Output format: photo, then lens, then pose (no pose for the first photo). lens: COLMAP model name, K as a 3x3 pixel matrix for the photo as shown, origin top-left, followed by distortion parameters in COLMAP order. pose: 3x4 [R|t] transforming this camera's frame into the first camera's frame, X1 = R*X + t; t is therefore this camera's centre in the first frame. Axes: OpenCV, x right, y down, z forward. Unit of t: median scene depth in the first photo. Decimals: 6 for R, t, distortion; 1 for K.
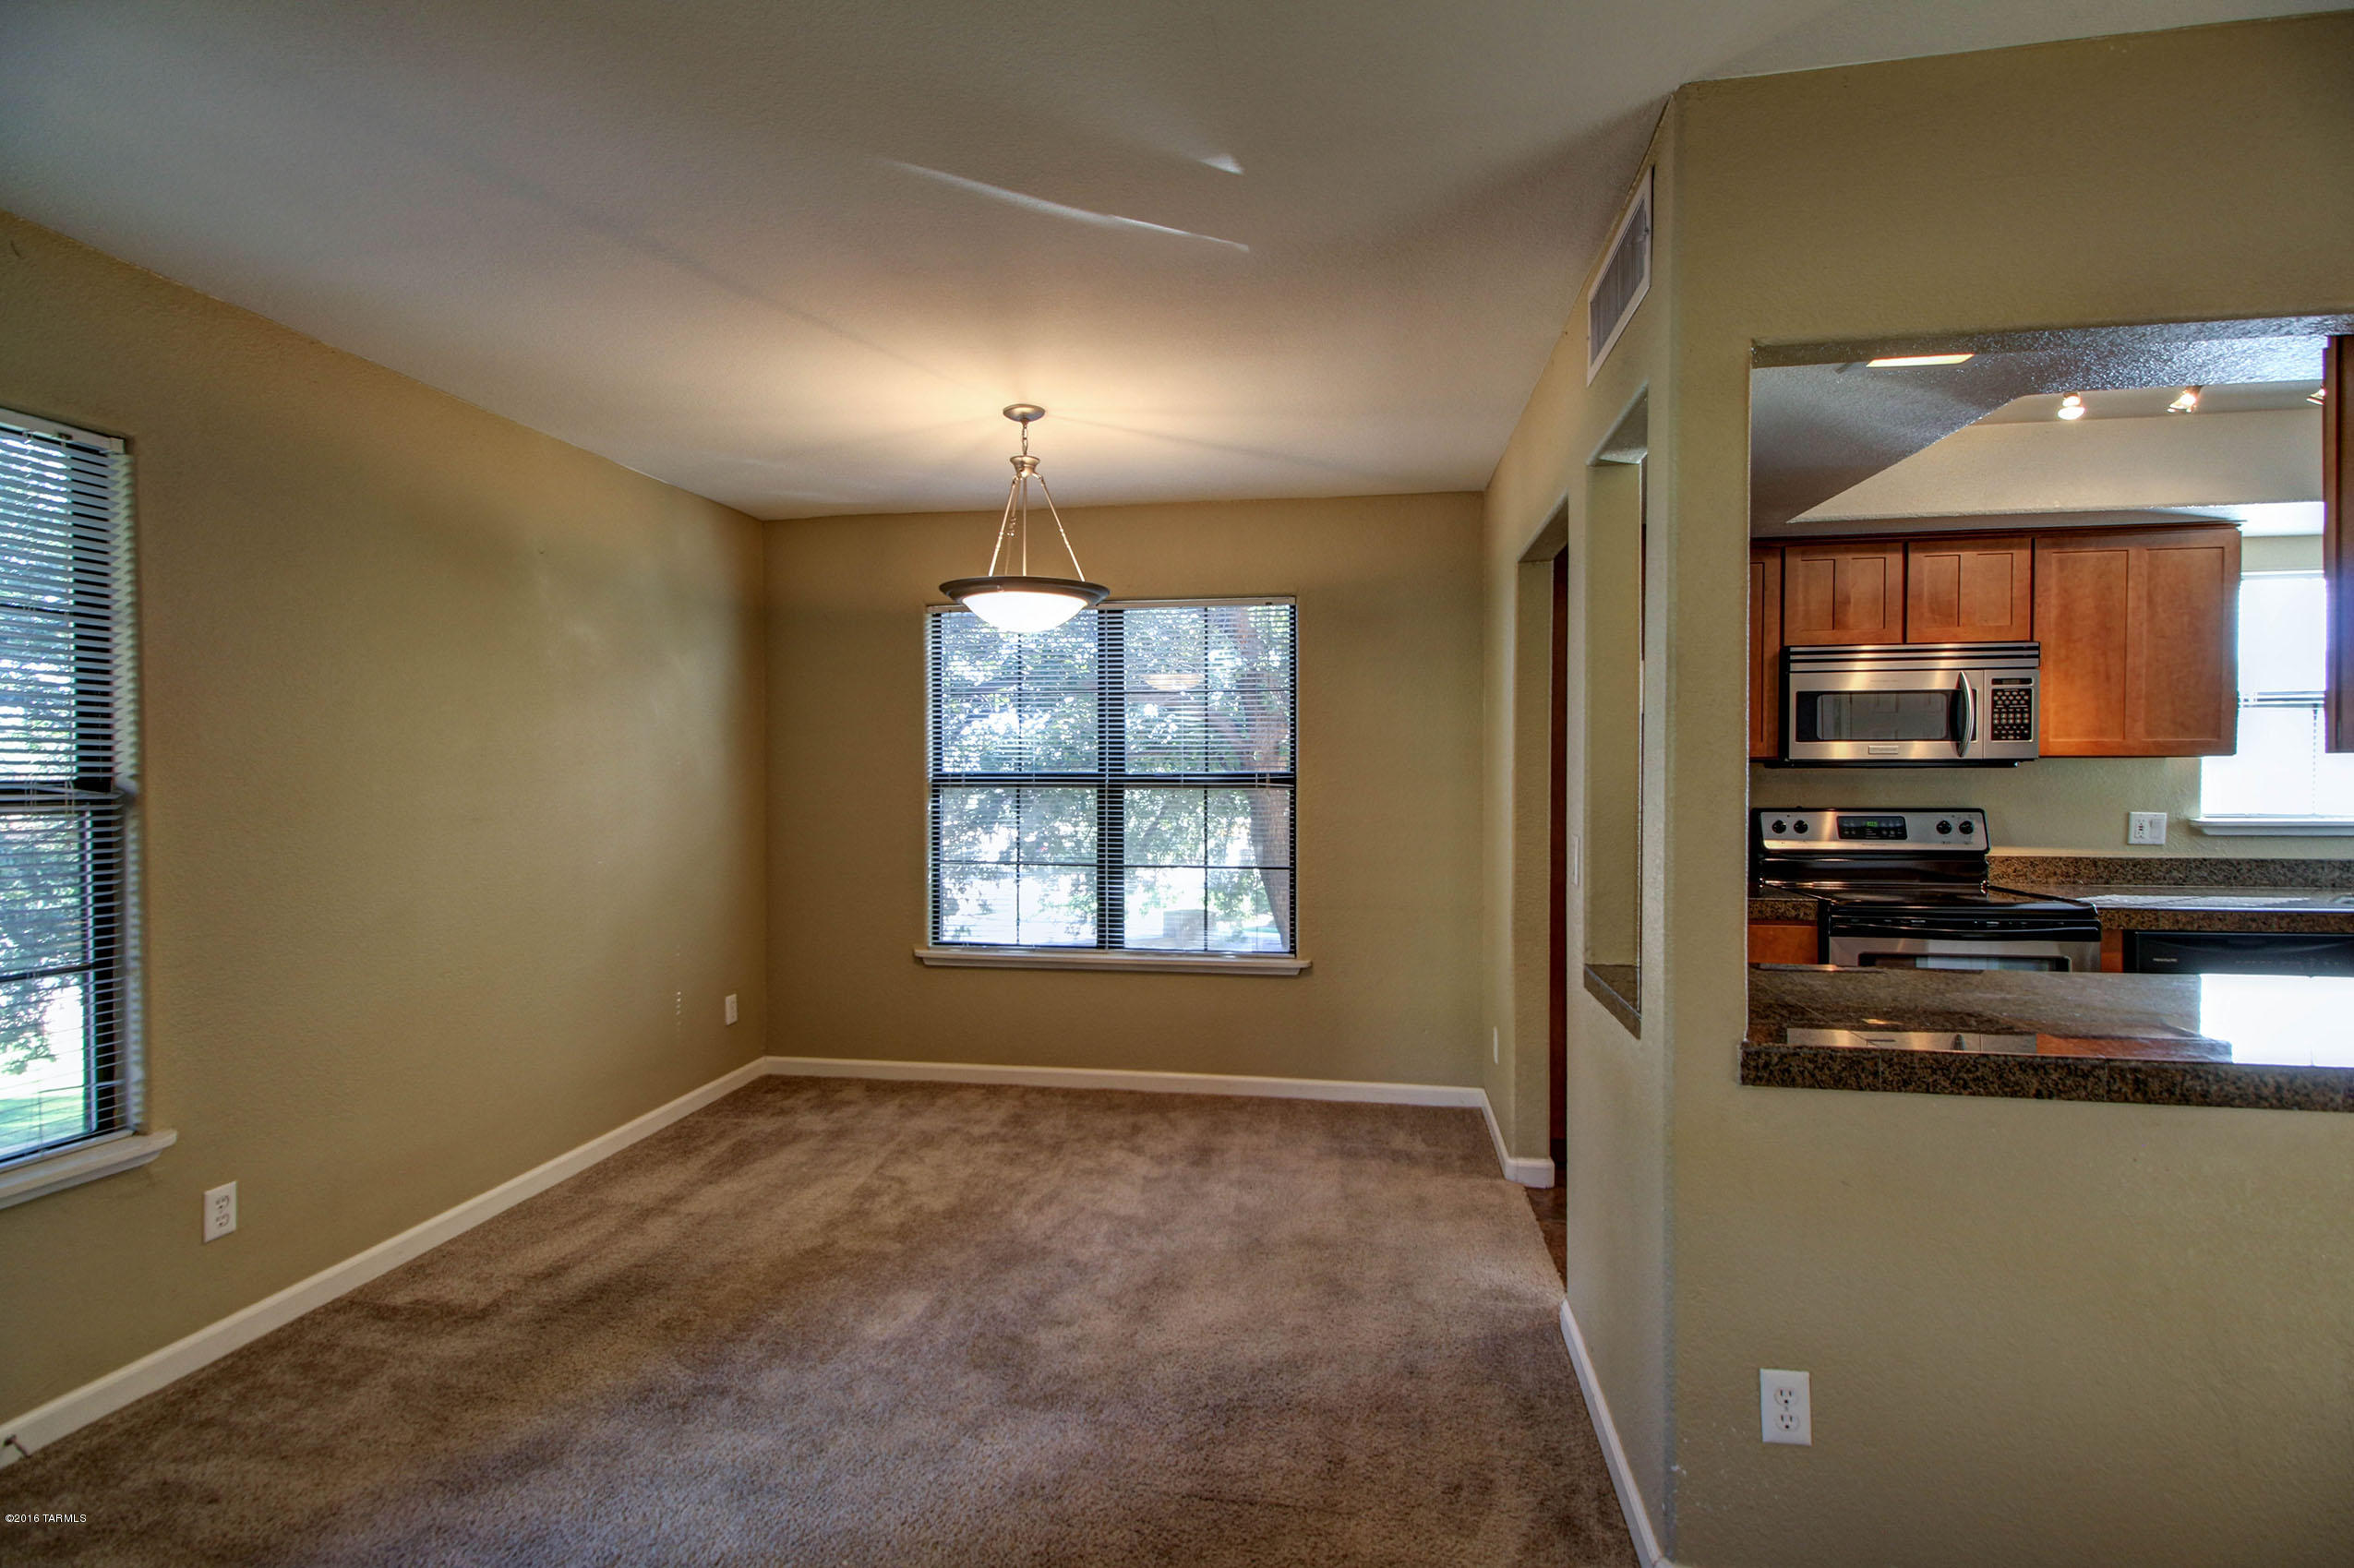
lens RADIAL K [[1070.7, 0, 1180.9], [0, 1070.7, 788.6], [0, 0, 1]] dist [0.024358, -0.012758]
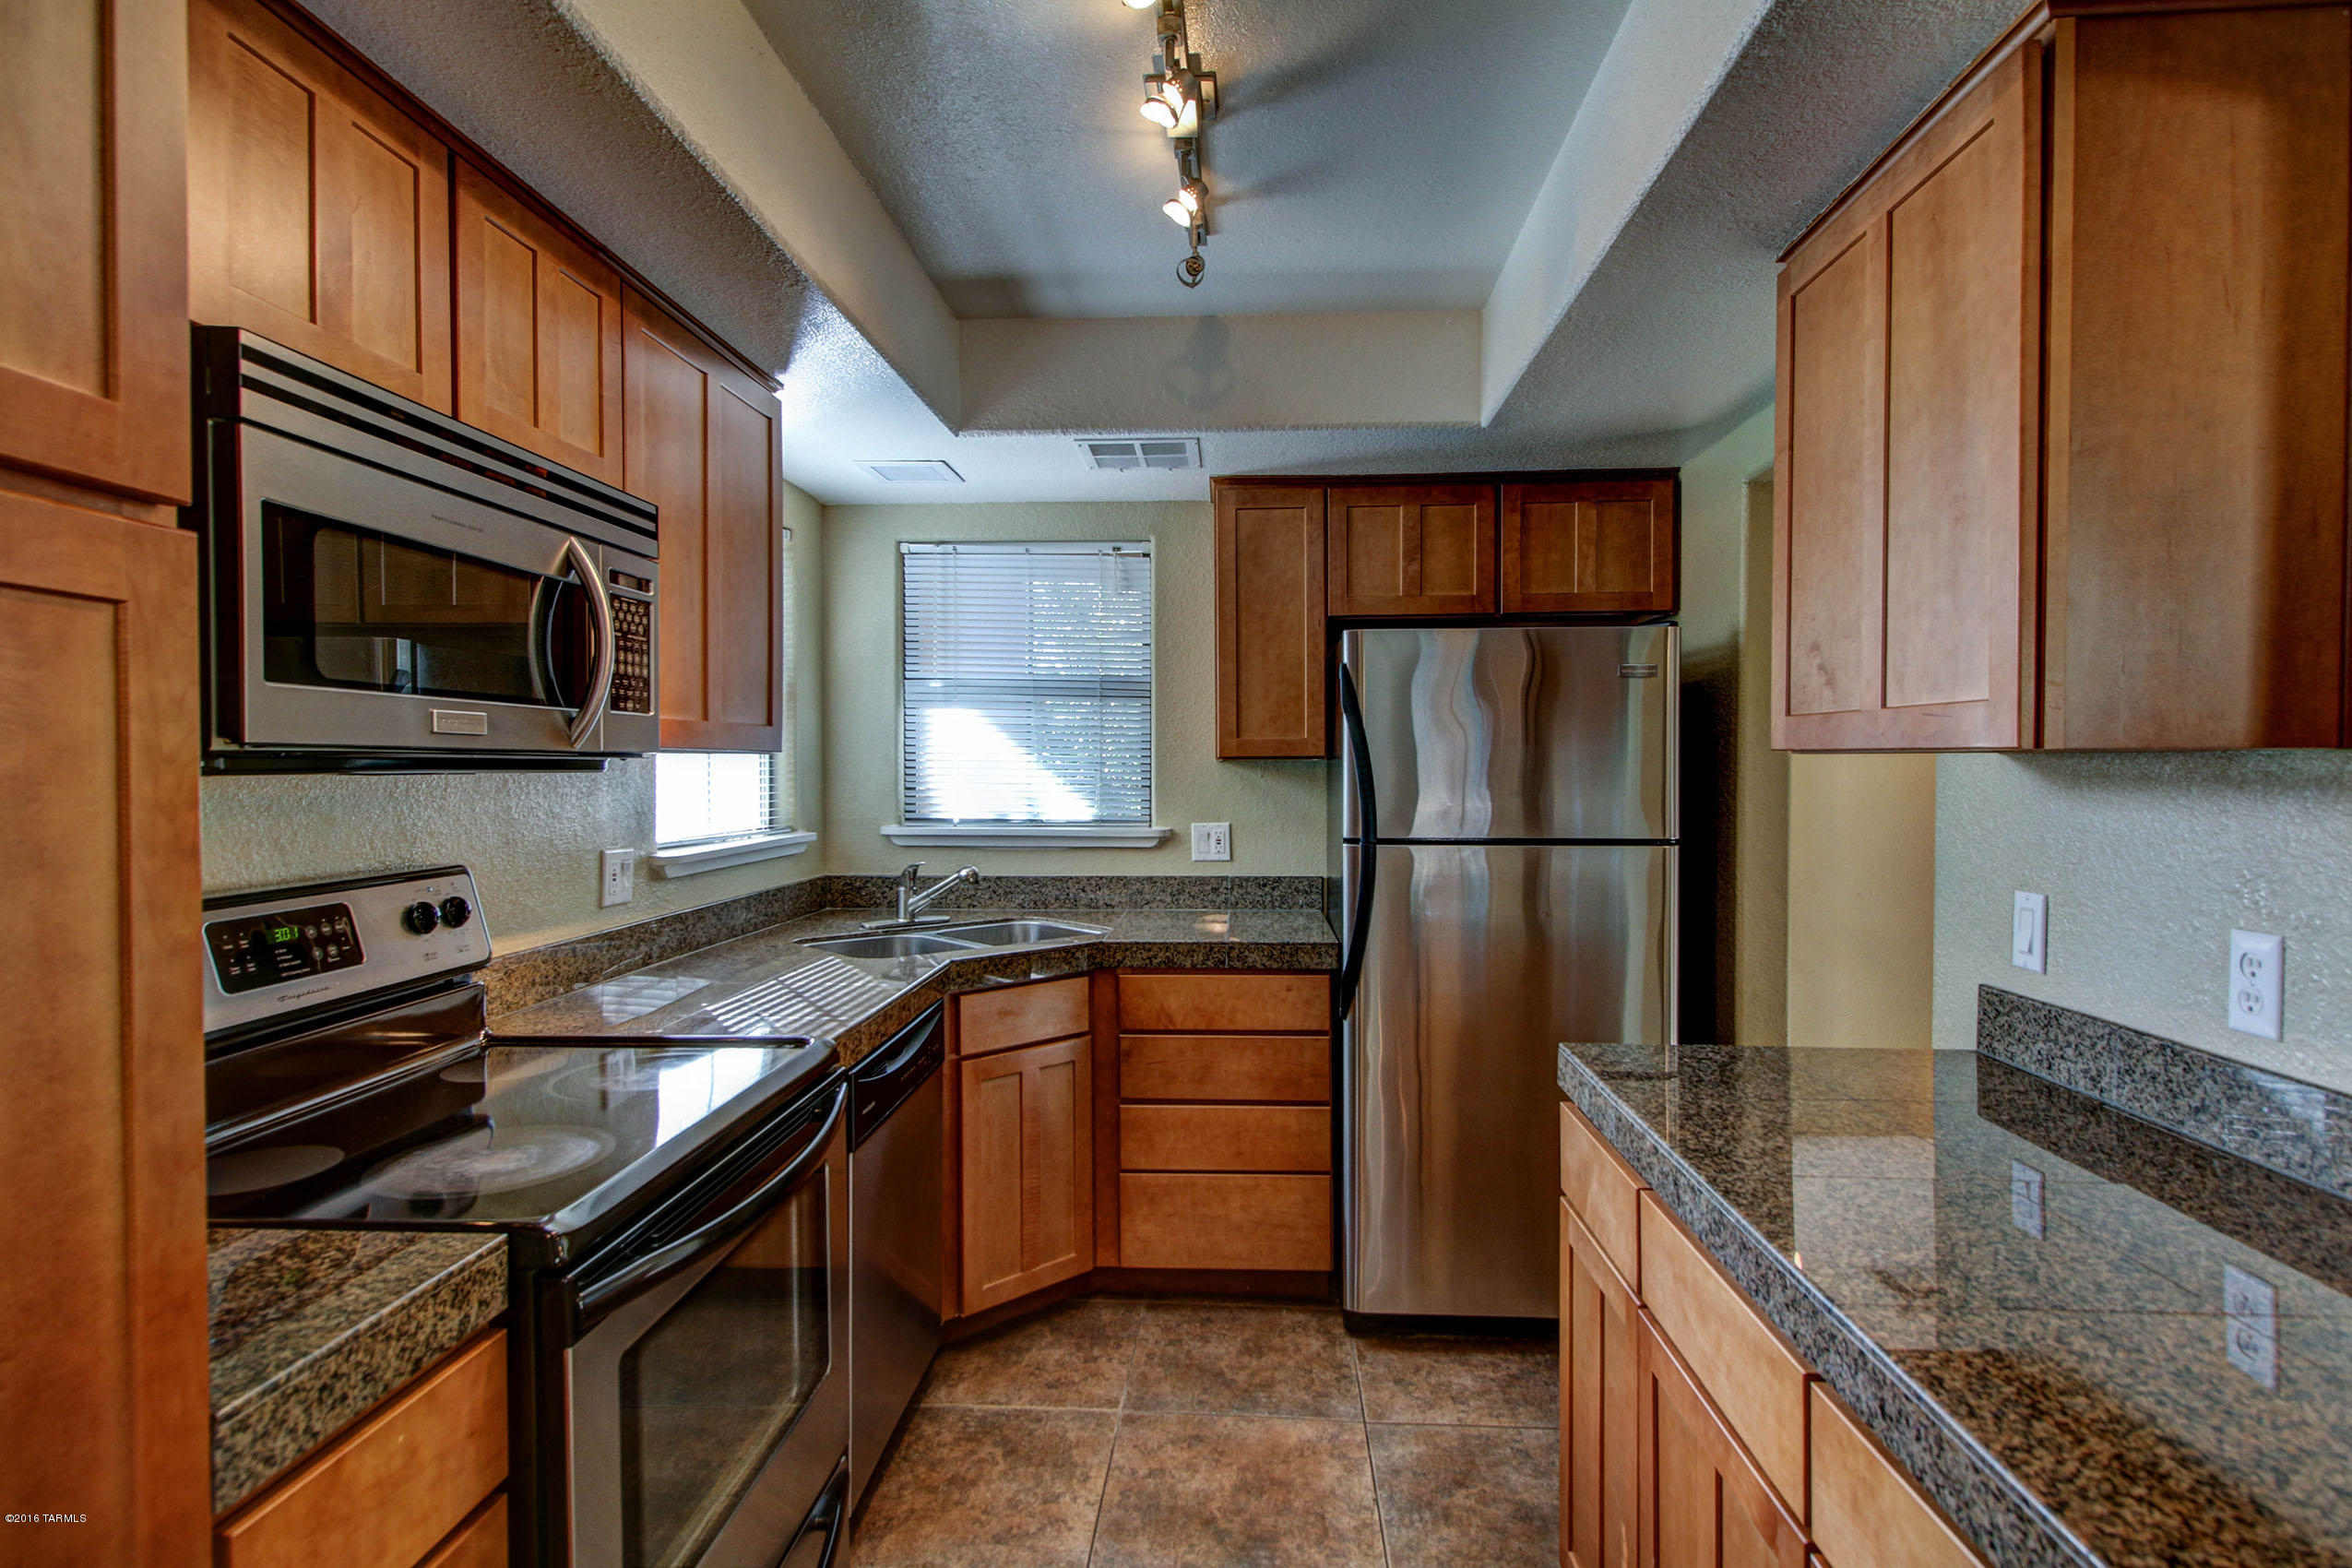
lens RADIAL K [[1177.4, 0, 1176.0], [0, 1177.4, 784.0], [0, 0, 1]] dist [0.000754, 0.000100]
pose [[-0.106619, -0.013126, 0.994213, 0.279081], [0.013290, 0.999805, 0.014625, -0.020932], [-0.994211, 0.014773, -0.106423, 0.908995]]
